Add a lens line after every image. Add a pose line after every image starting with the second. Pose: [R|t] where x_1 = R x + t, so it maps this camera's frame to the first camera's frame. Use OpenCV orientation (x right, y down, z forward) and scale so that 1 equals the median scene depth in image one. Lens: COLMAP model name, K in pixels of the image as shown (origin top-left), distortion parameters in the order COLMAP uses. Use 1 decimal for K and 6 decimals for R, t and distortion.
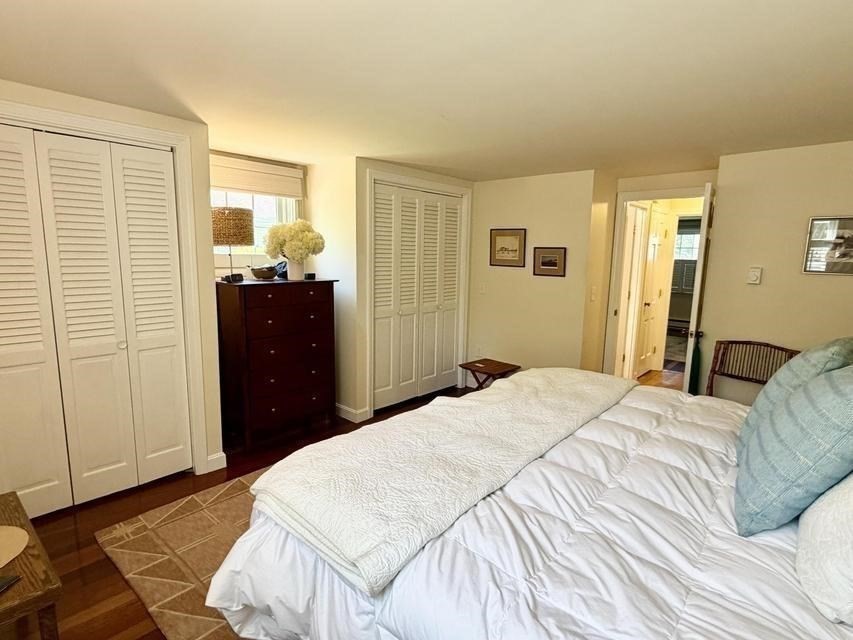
lens RADIAL K [[446.8, 0, 427.7], [0, 446.8, 321.5], [0, 0, 1]] dist [0.002410, -0.001479]
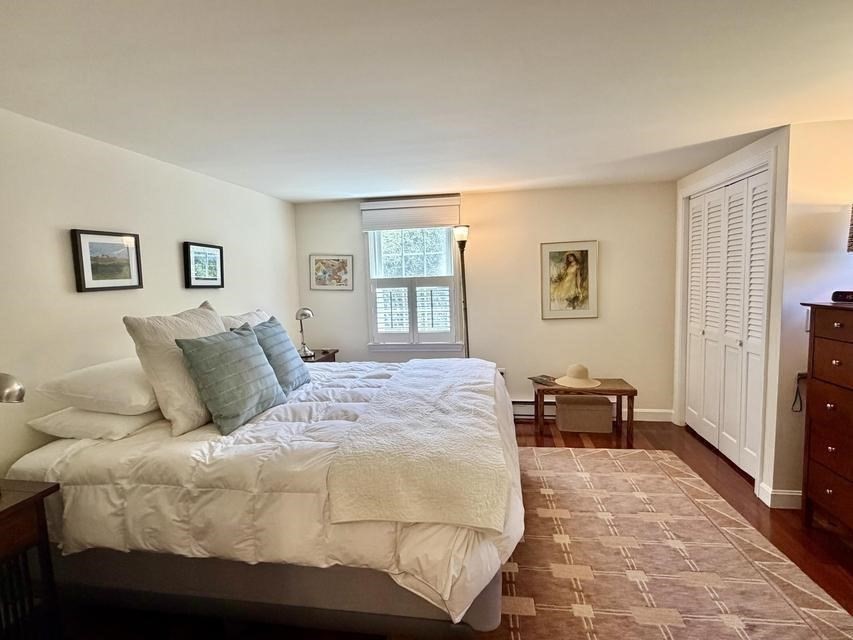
lens RADIAL K [[446.8, 0, 424.6], [0, 446.8, 319.8], [0, 0, 1]] dist [0.002410, -0.001479]
pose [[-0.843611, 0.058497, -0.533759, 0.610856], [-0.066720, 0.974925, 0.212298, -0.188686], [0.532794, 0.214709, -0.818554, 1.369848]]
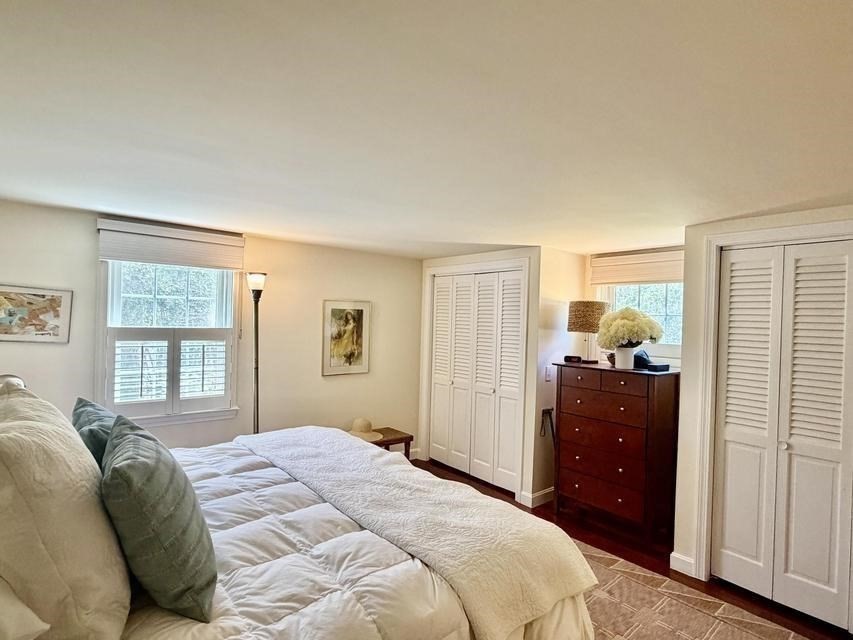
lens RADIAL K [[446.8, 0, 424.6], [0, 446.8, 321.2], [0, 0, 1]] dist [0.002410, -0.001479]
pose [[-0.157171, -0.021424, -0.987339, 0.888761], [-0.183659, 0.982958, 0.007907, -0.148999], [0.970344, 0.182576, -0.158427, 0.871816]]
